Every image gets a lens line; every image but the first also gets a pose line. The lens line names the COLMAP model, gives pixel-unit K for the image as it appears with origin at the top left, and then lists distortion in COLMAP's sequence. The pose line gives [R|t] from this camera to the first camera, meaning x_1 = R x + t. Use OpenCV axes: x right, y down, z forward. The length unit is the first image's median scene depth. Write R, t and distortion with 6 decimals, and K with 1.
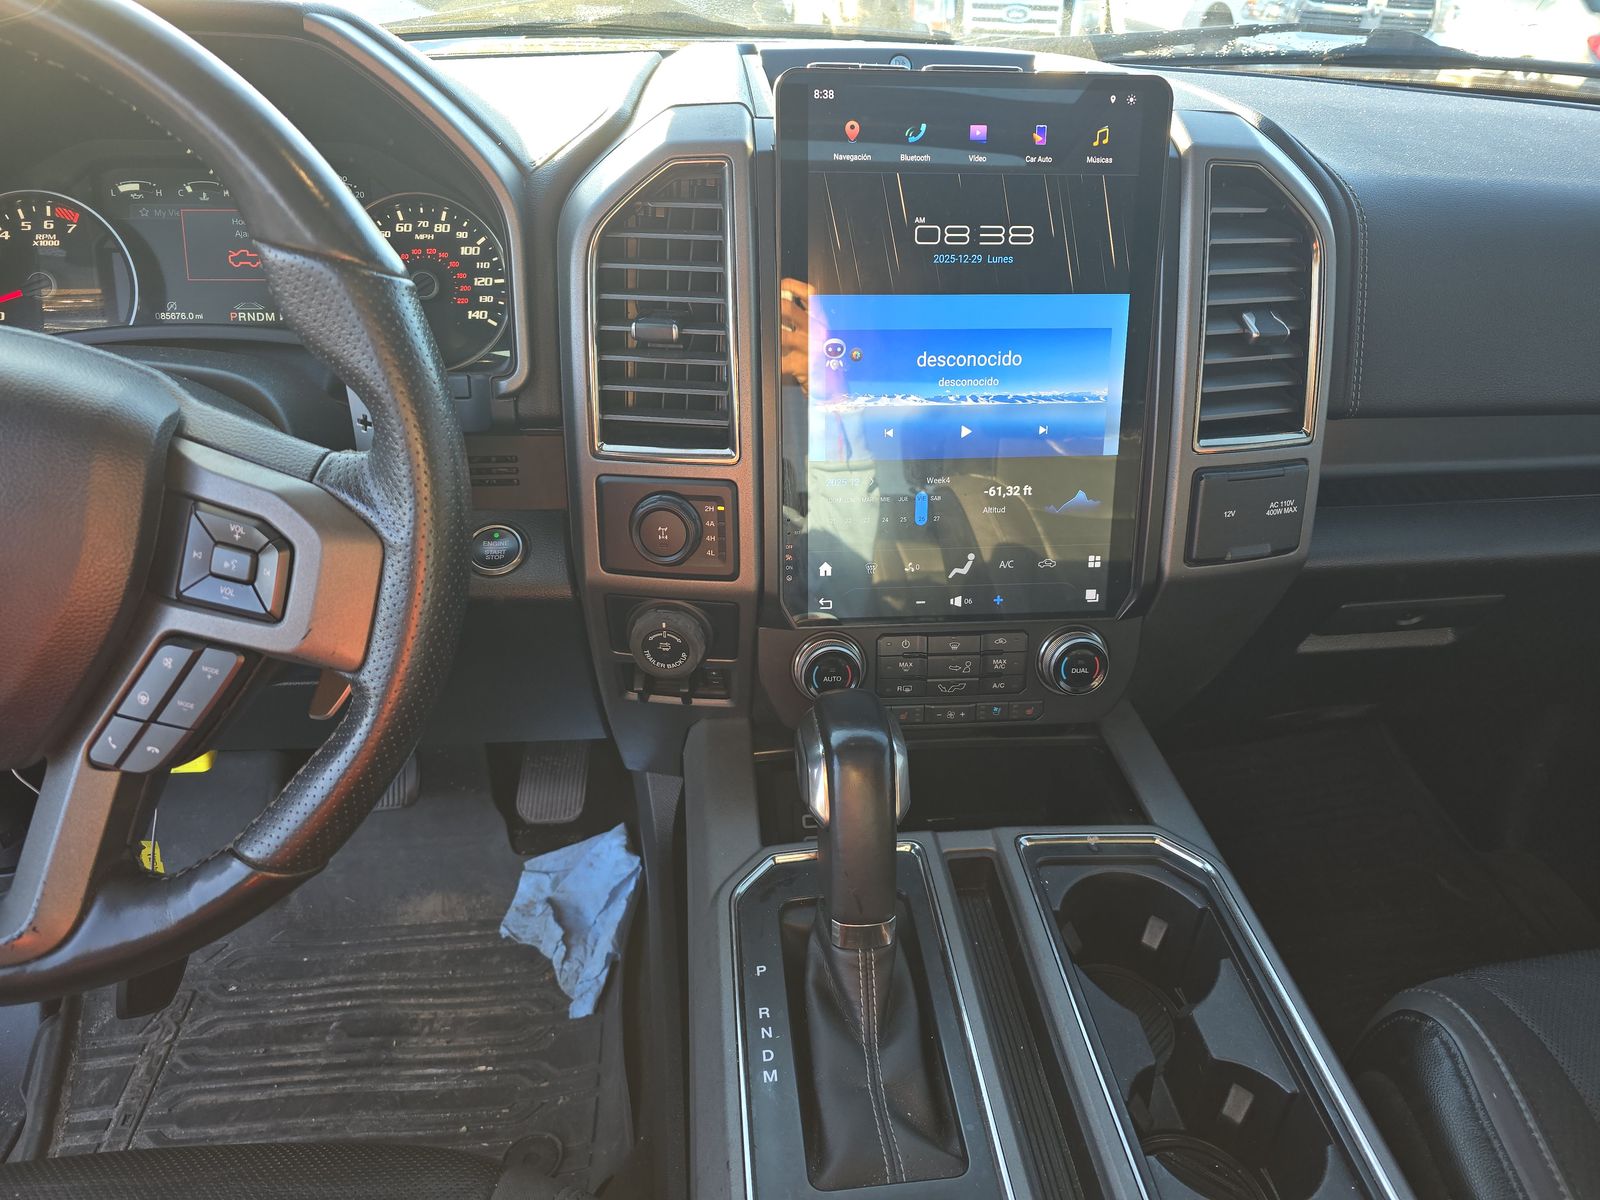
lens RADIAL K [[1053.1, 0, 817.3], [0, 1053.1, 594.4], [0, 0, 1]] dist [0.040773, -0.030776]
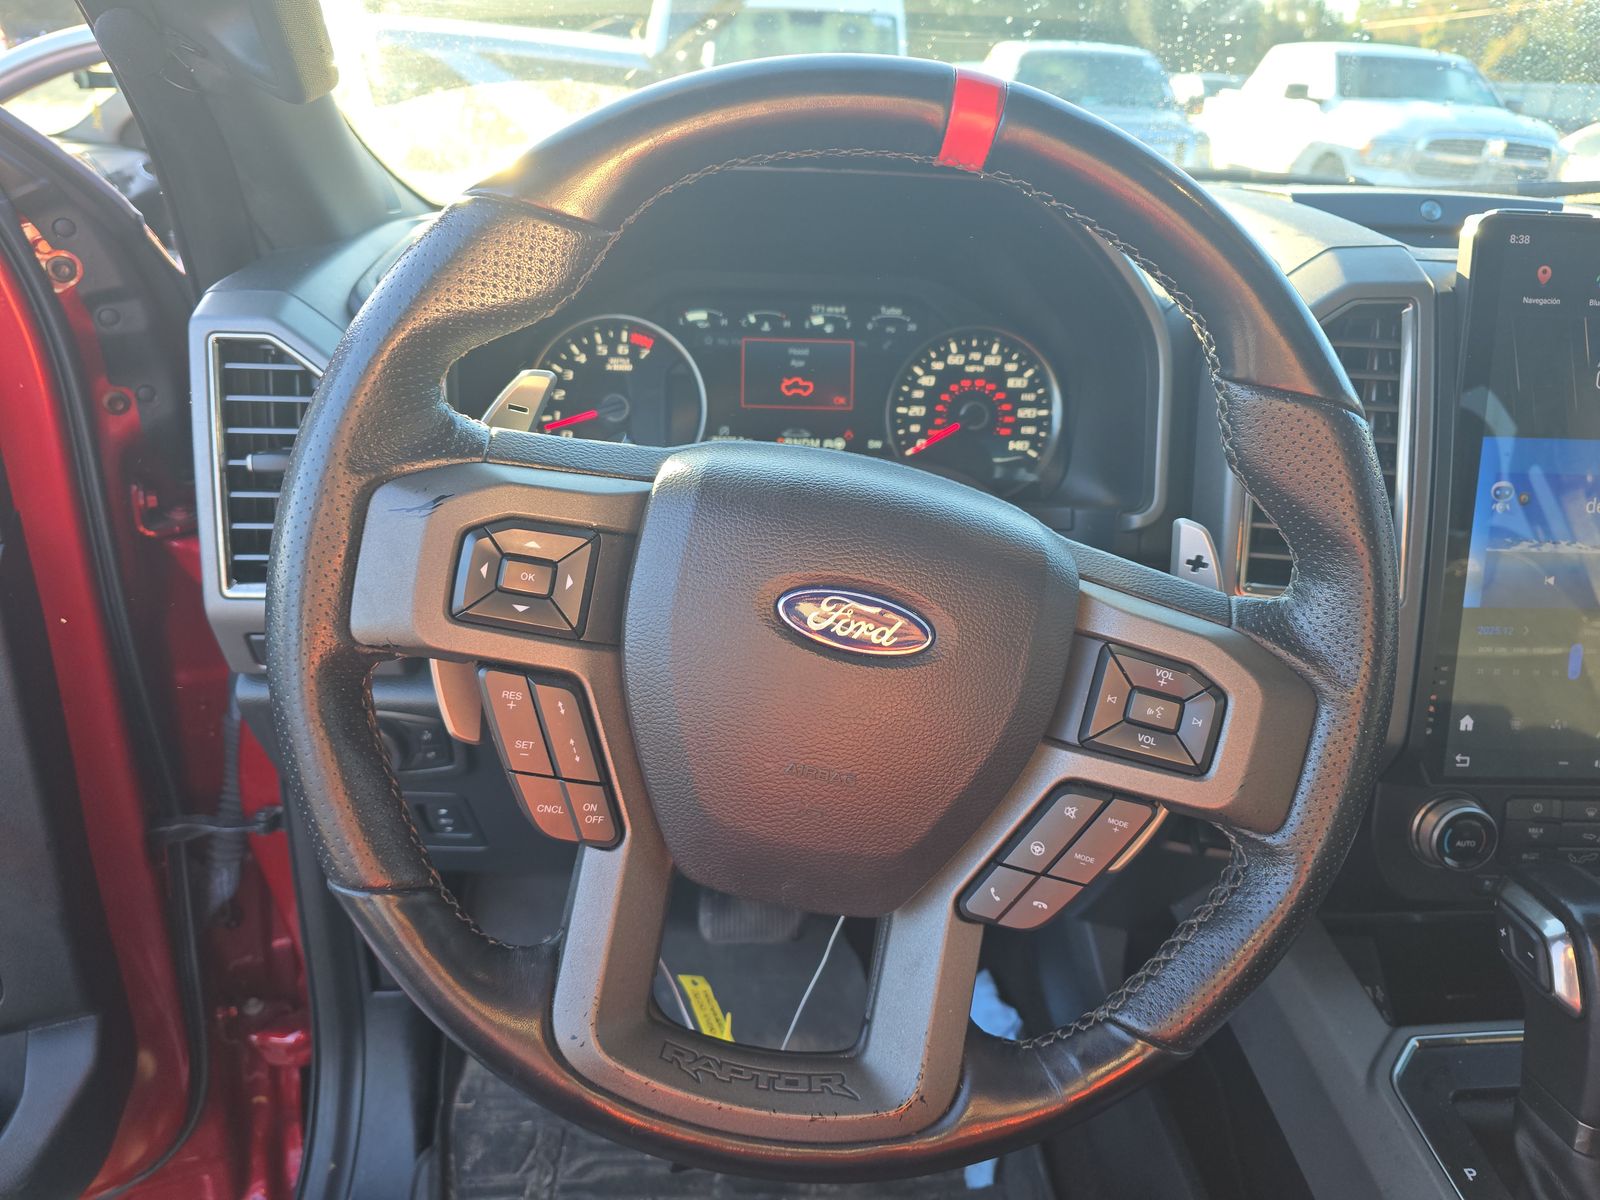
lens RADIAL K [[1053.1, 0, 787.5], [0, 1053.1, 597.4], [0, 0, 1]] dist [0.040773, -0.030776]
pose [[0.998186, 0.036645, -0.047769, -0.505474], [-0.041480, 0.993658, -0.104514, -0.010328], [0.043636, 0.106306, 0.993376, 0.023487]]
